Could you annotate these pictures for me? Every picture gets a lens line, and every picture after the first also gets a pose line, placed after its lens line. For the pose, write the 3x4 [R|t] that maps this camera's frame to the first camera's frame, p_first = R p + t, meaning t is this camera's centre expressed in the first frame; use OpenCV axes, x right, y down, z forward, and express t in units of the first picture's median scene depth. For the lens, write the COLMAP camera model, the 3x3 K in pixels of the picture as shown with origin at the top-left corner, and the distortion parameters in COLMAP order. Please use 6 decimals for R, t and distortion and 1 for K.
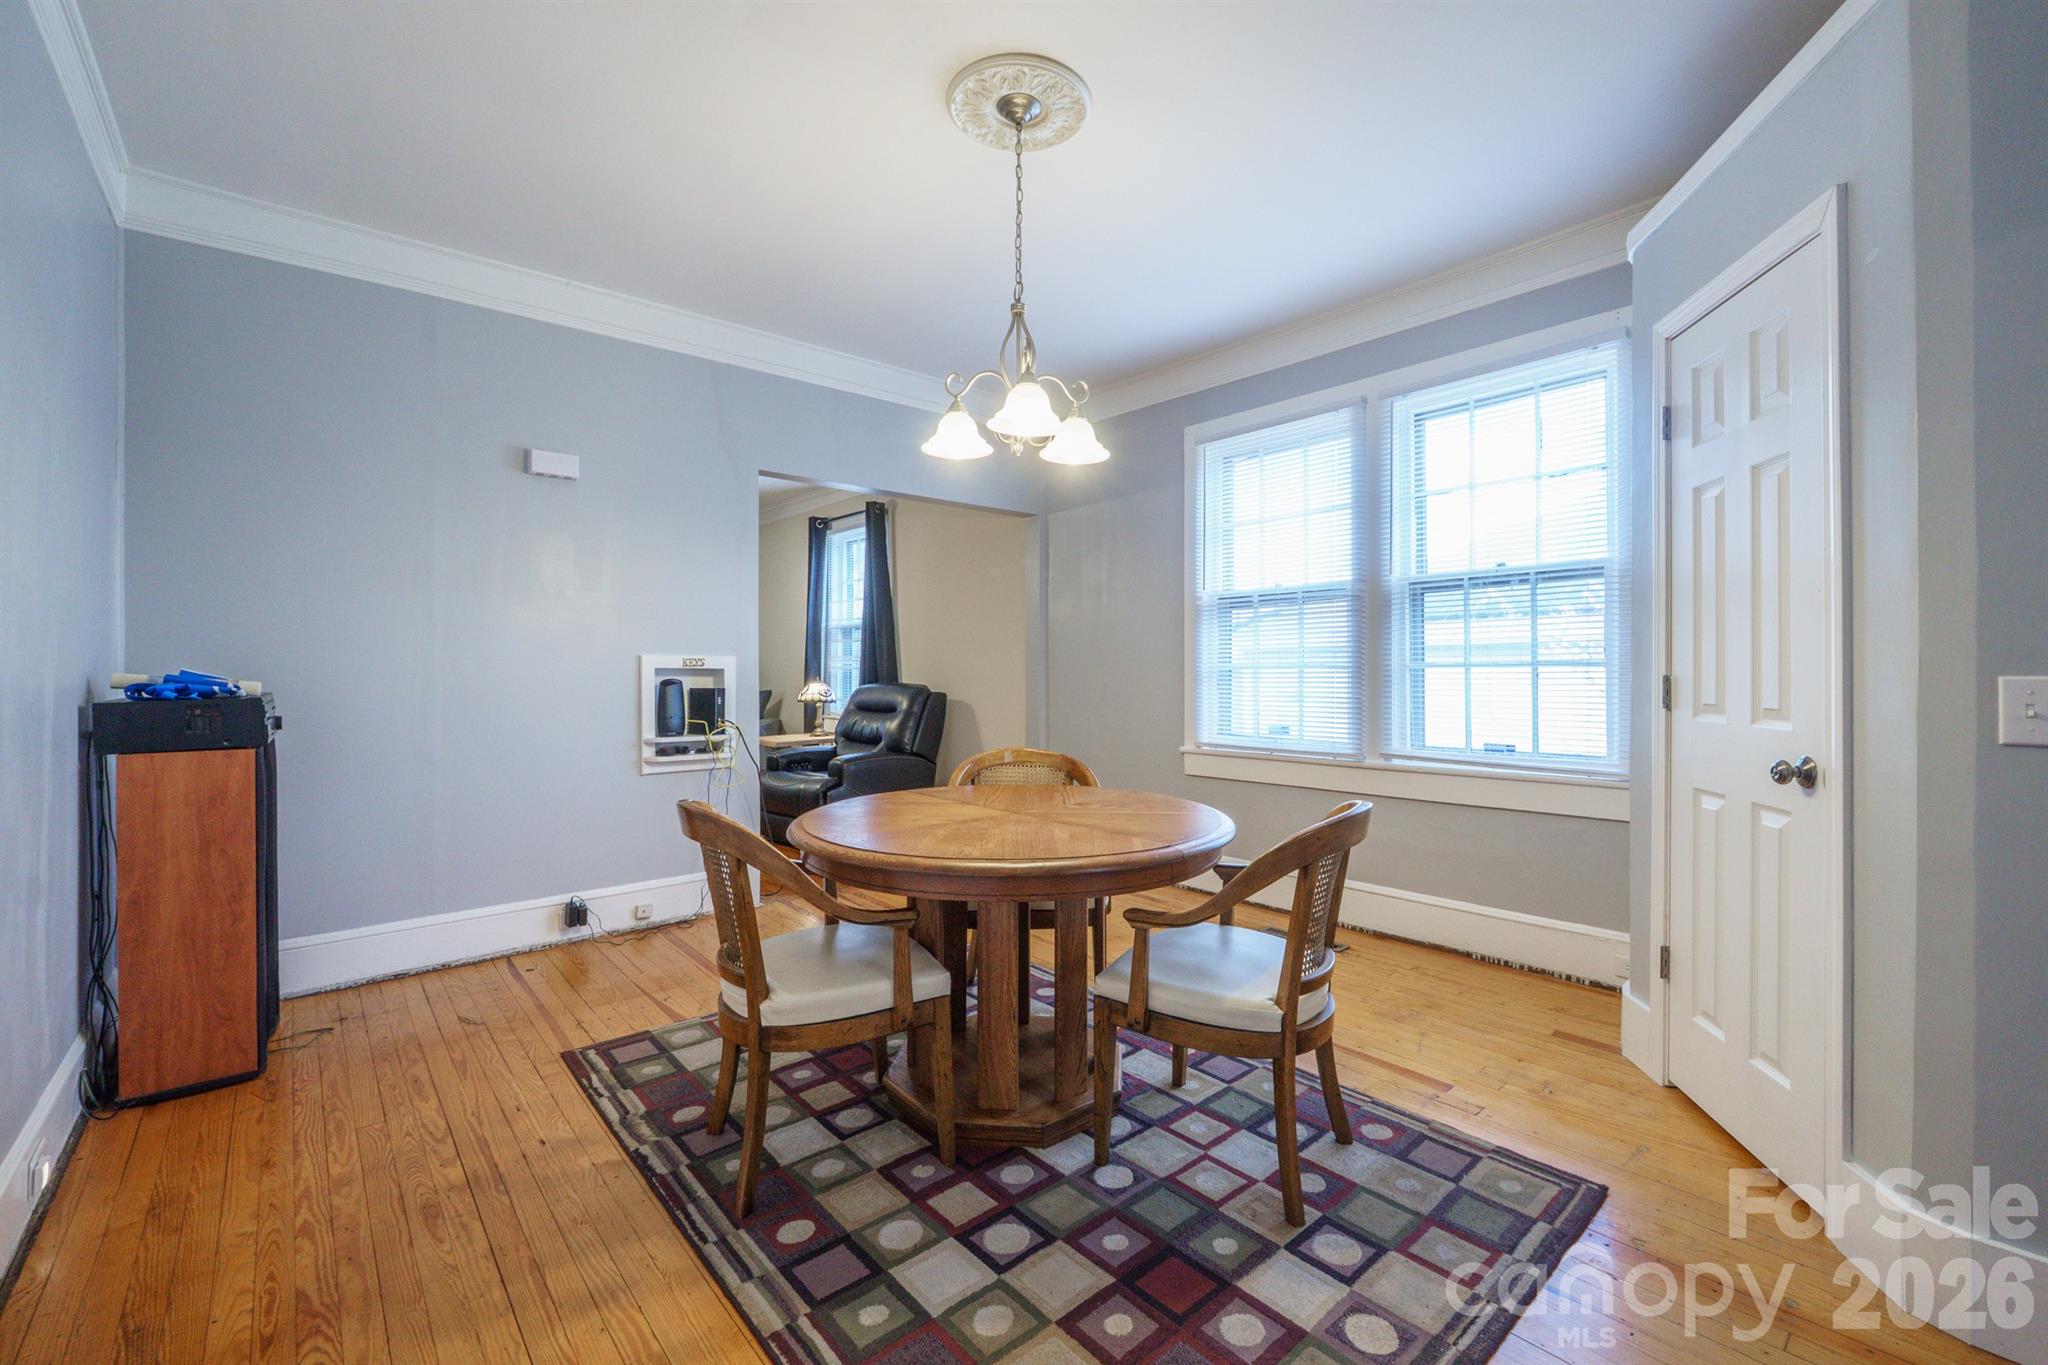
lens RADIAL K [[861.6, 0, 1051.4], [0, 861.6, 672.5], [0, 0, 1]] dist [-0.006554, 0.000937]
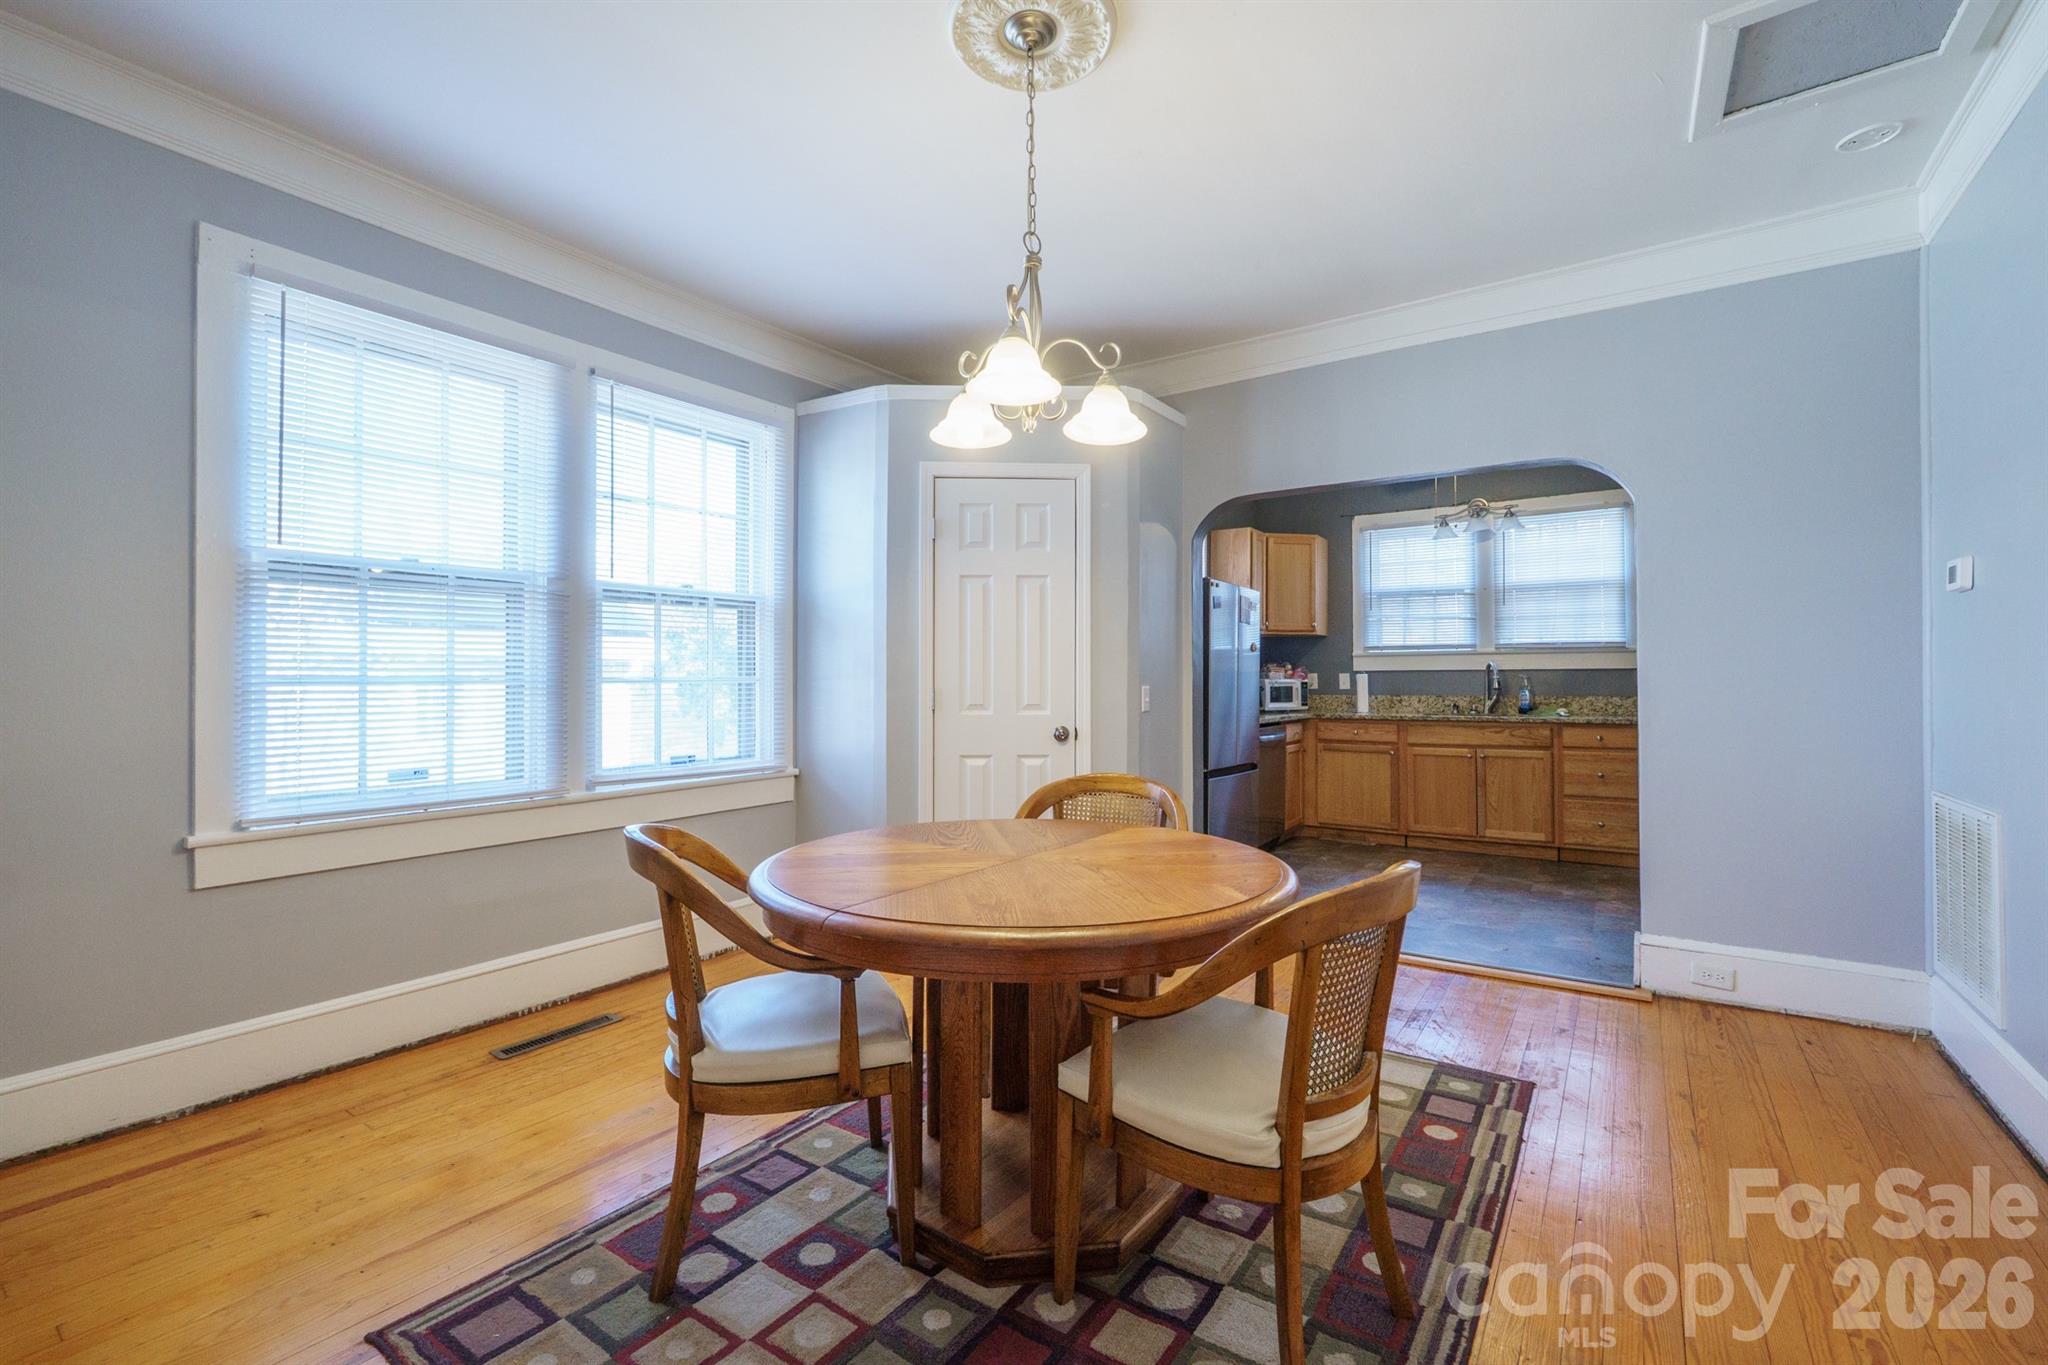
lens RADIAL K [[861.6, 0, 1037.7], [0, 861.6, 678.0], [0, 0, 1]] dist [-0.006554, 0.000937]
pose [[-0.240992, 0.006459, 0.970506, -1.107111], [0.011006, 0.999932, -0.003922, -0.004082], [-0.970465, 0.009736, -0.241046, 1.508475]]
